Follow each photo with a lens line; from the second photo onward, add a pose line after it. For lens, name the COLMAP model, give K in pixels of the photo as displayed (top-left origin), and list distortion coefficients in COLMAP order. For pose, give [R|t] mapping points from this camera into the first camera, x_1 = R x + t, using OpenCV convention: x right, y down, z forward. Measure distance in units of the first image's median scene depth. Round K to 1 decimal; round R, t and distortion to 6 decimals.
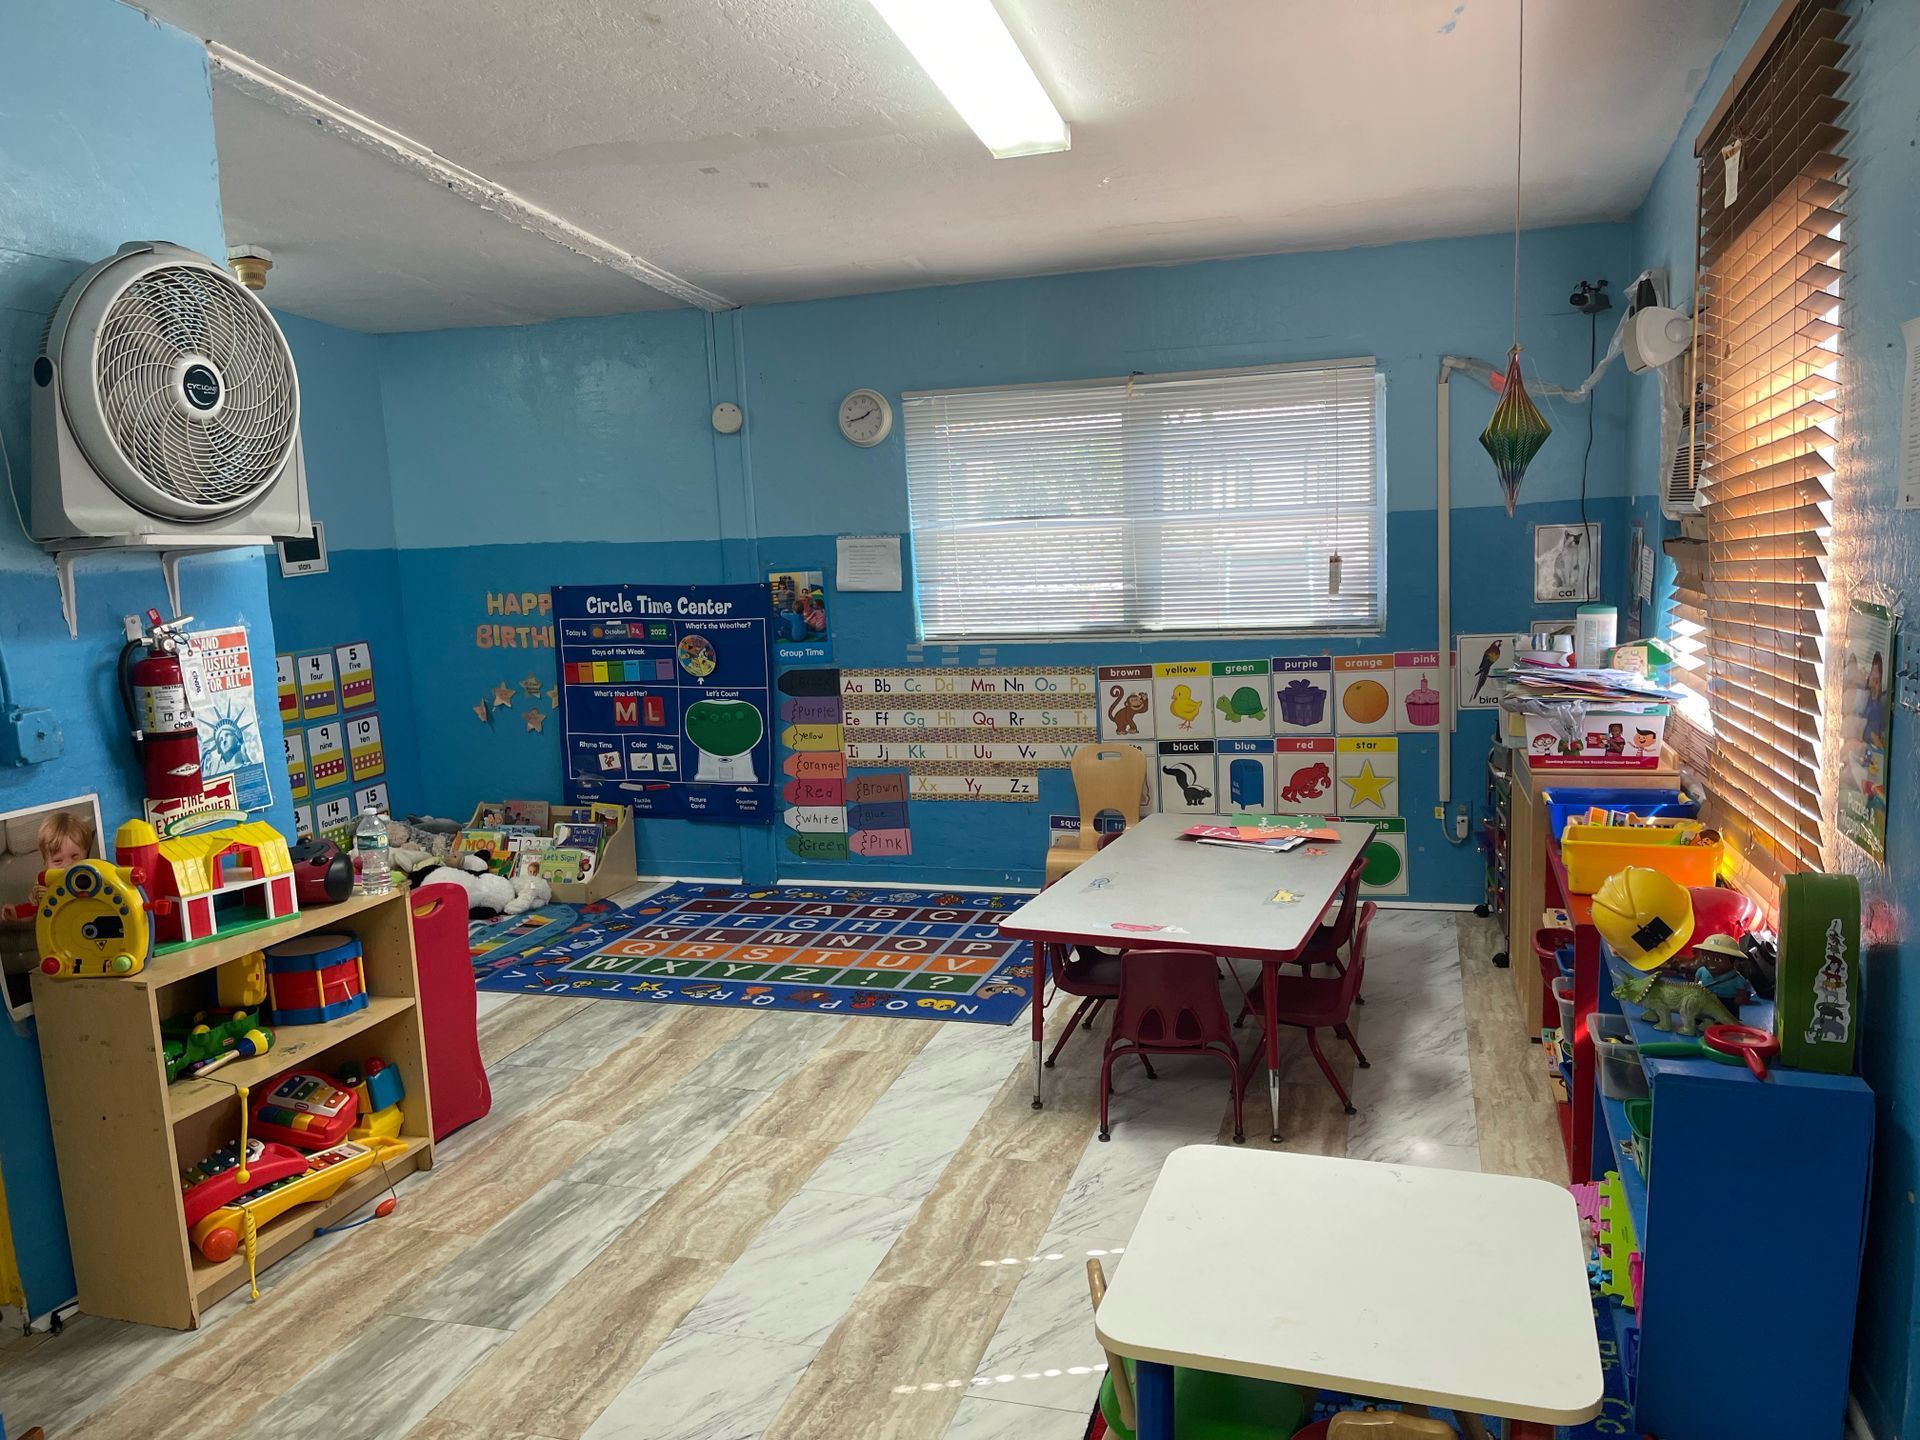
lens RADIAL K [[1457.0, 0, 975.3], [0, 1457.0, 734.1], [0, 0, 1]] dist [0.087284, -0.106575]
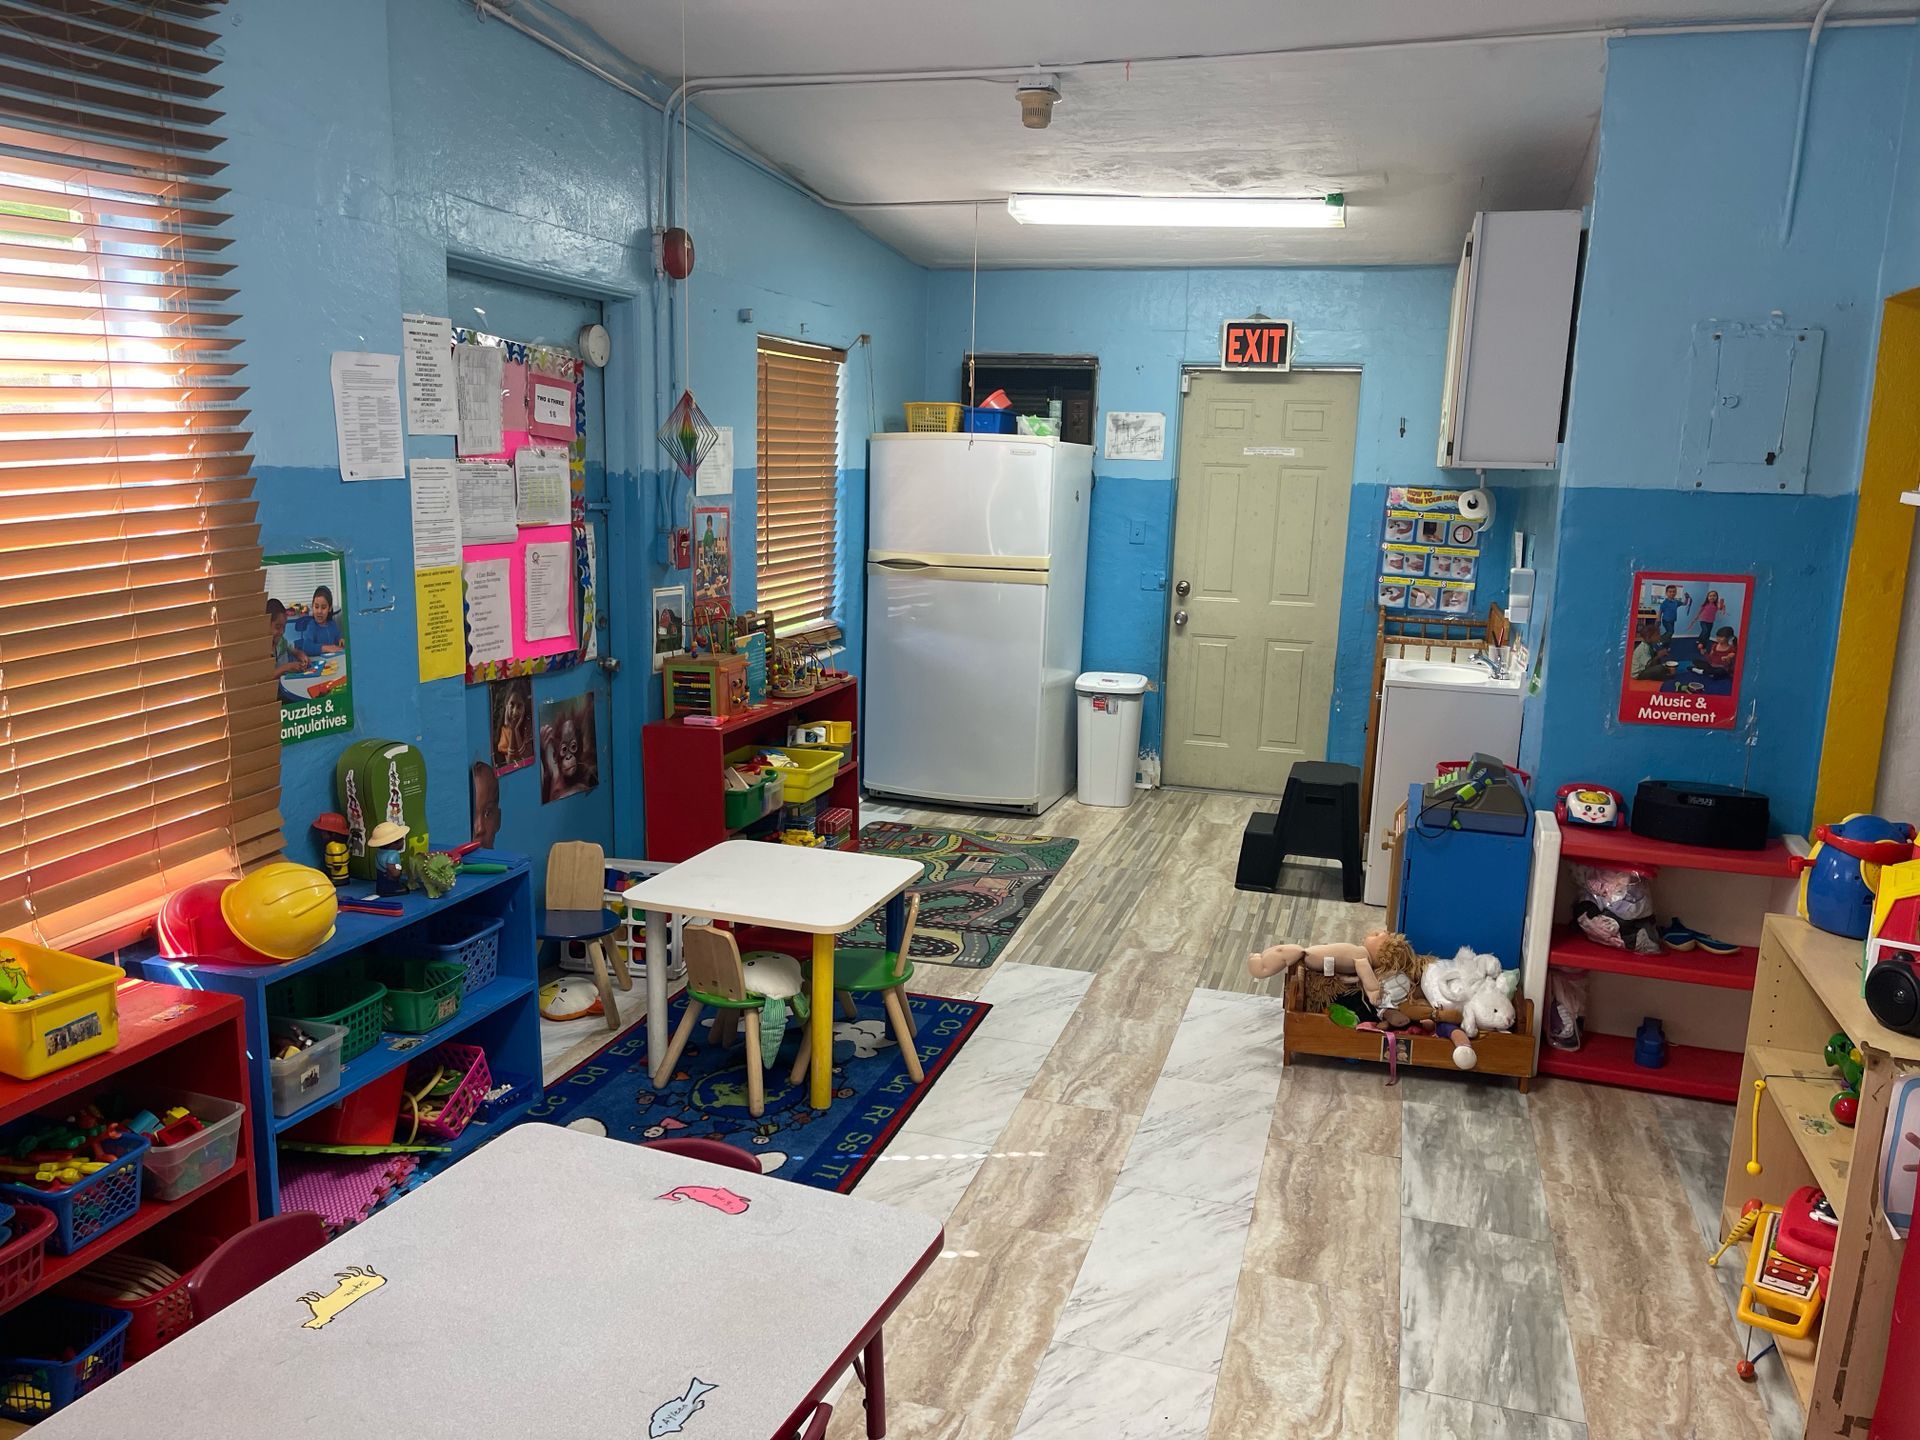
lens RADIAL K [[1457.0, 0, 975.3], [0, 1457.0, 734.1], [0, 0, 1]] dist [0.087284, -0.106575]
pose [[-0.999929, 0.011110, 0.004313, -0.000727], [0.011911, 0.944217, 0.329109, -0.154742], [-0.000416, 0.329137, -0.944282, 0.985108]]
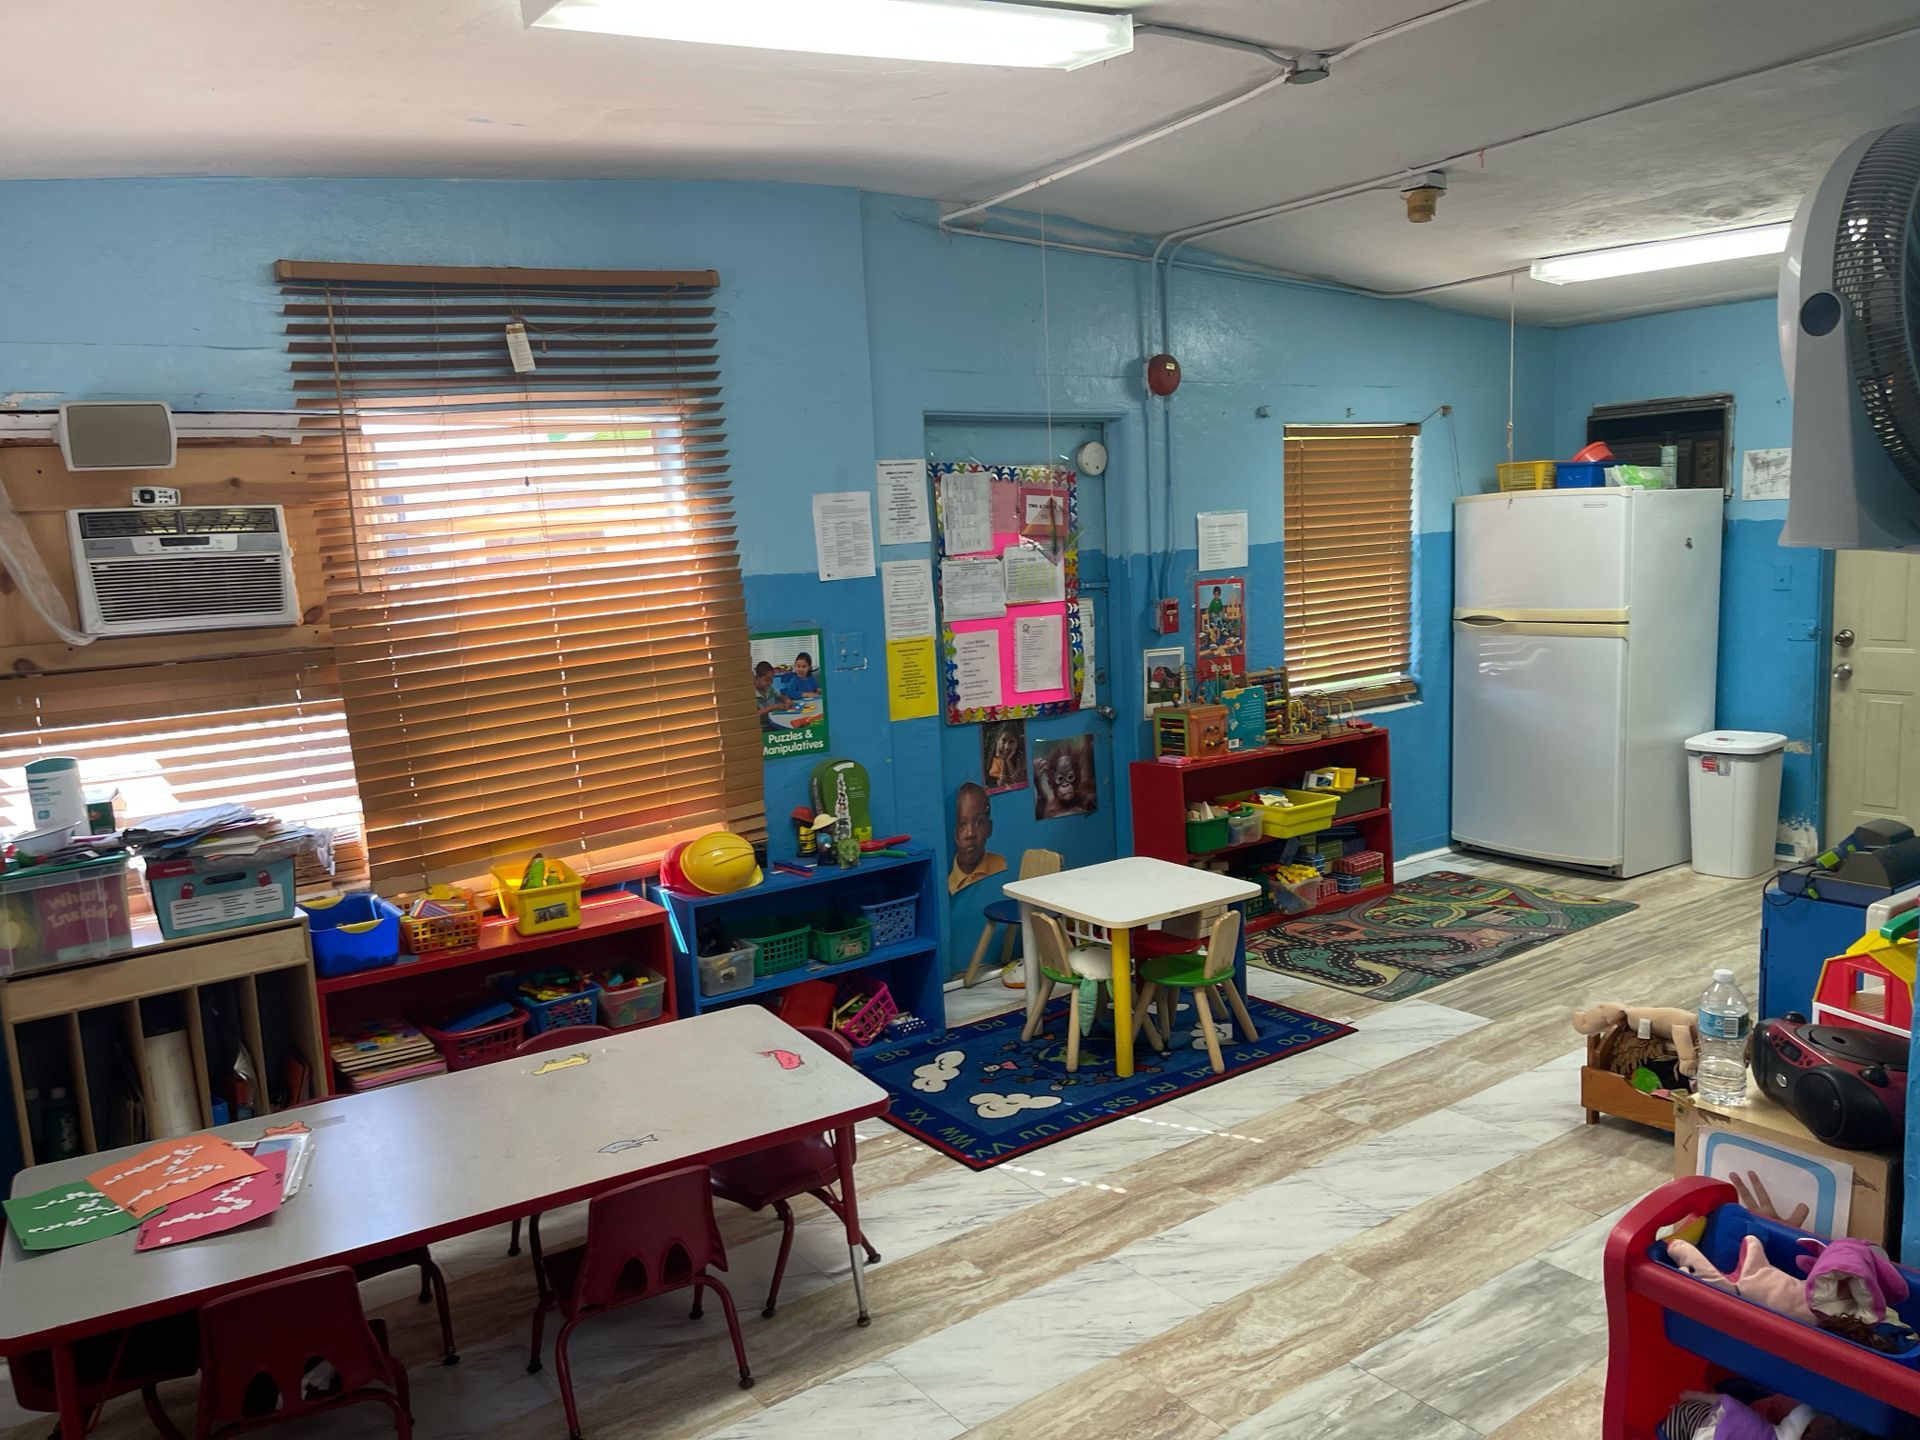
lens RADIAL K [[1452.5, 0, 987.3], [0, 1452.5, 719.1], [0, 0, 1]] dist [0.094566, -0.124260]
pose [[-0.798264, -0.000572, 0.602307, -0.334857], [0.164574, 0.961738, 0.219032, -0.152189], [-0.579387, 0.273970, -0.767627, 1.015744]]
